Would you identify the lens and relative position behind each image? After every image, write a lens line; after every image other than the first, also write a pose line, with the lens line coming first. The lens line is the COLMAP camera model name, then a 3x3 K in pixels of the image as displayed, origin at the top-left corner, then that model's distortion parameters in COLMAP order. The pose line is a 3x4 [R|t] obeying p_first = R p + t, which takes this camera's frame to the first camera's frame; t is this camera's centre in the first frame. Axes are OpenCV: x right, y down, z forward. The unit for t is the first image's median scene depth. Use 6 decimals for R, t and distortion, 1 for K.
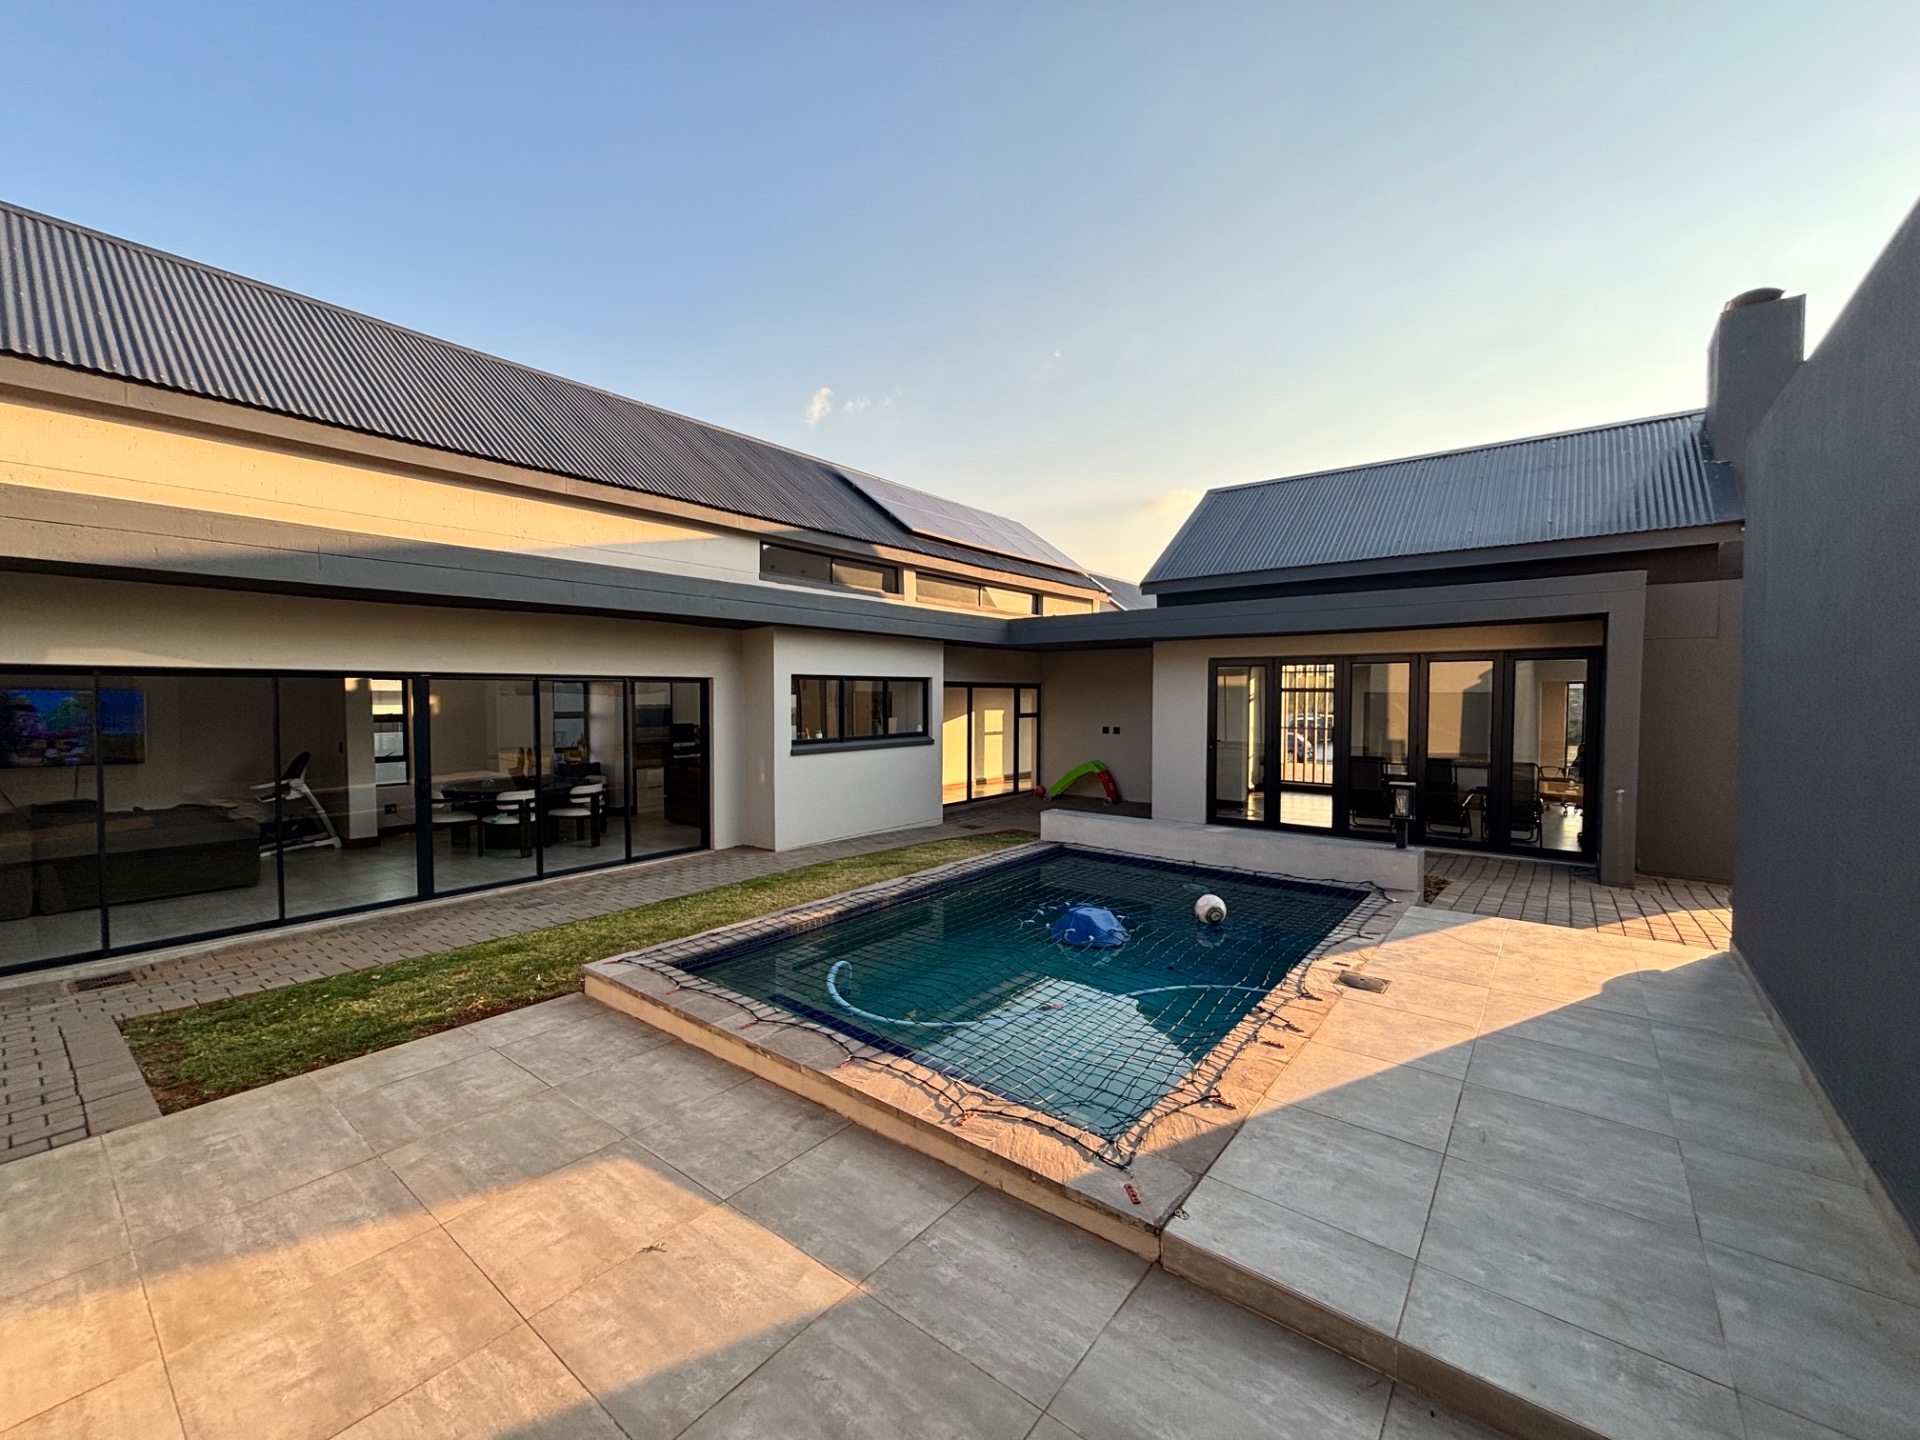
lens RADIAL K [[772.5, 0, 959.7], [0, 772.5, 719.7], [0, 0, 1]] dist [0.001638, 0.000221]
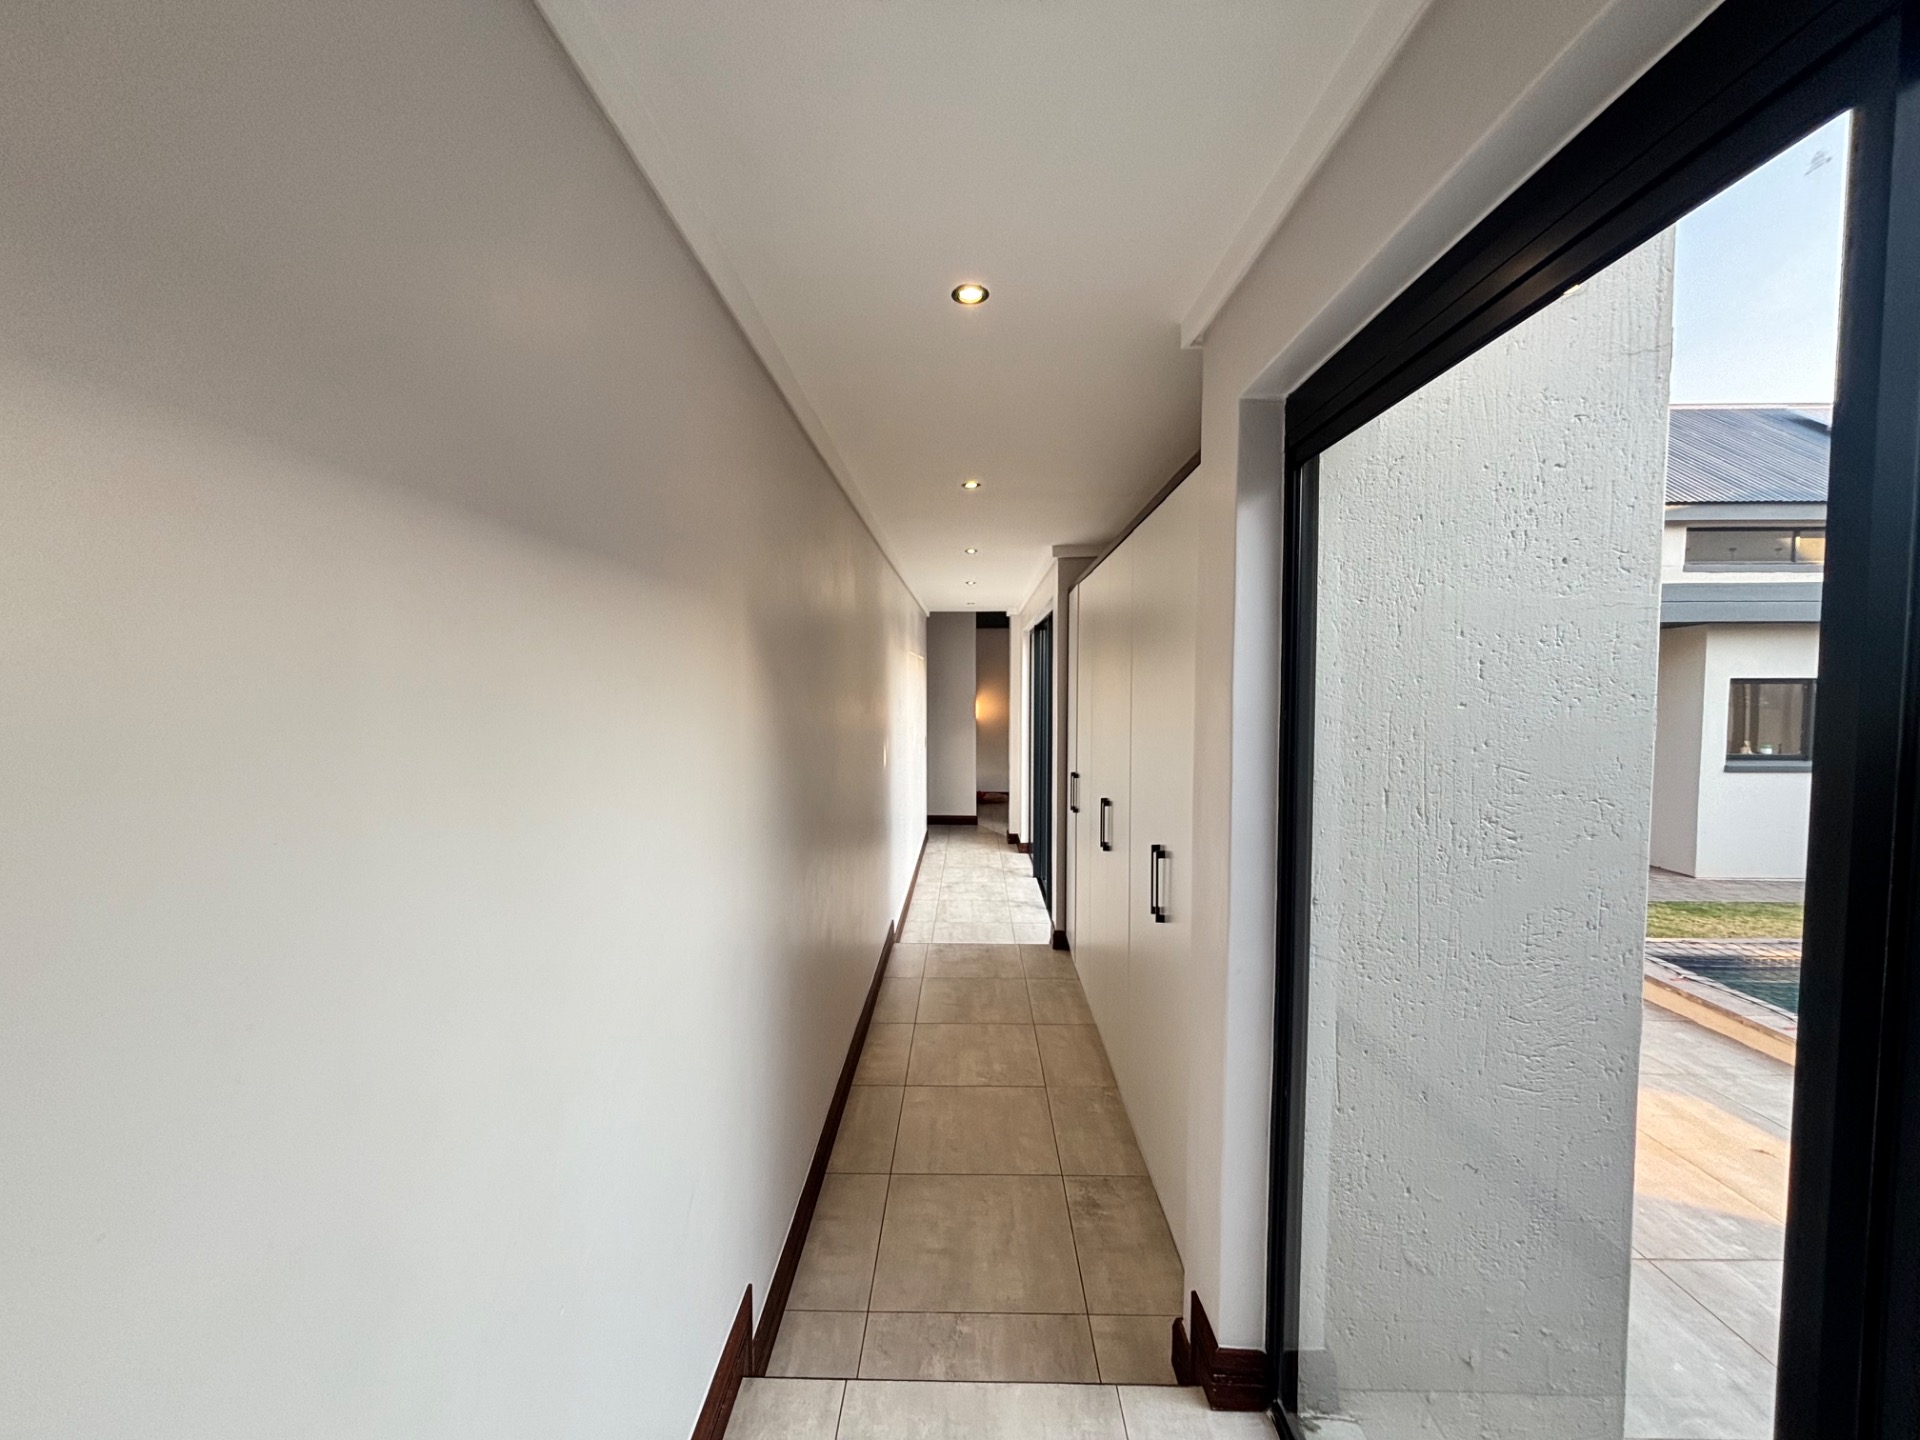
lens RADIAL K [[772.5, 0, 958.5], [0, 772.5, 720.8], [0, 0, 1]] dist [0.001638, 0.000221]
pose [[0.604984, 0.039708, -0.795247, -0.058383], [-0.028103, 0.999198, 0.028512, -0.013696], [0.795742, 0.005099, 0.605615, -0.249287]]
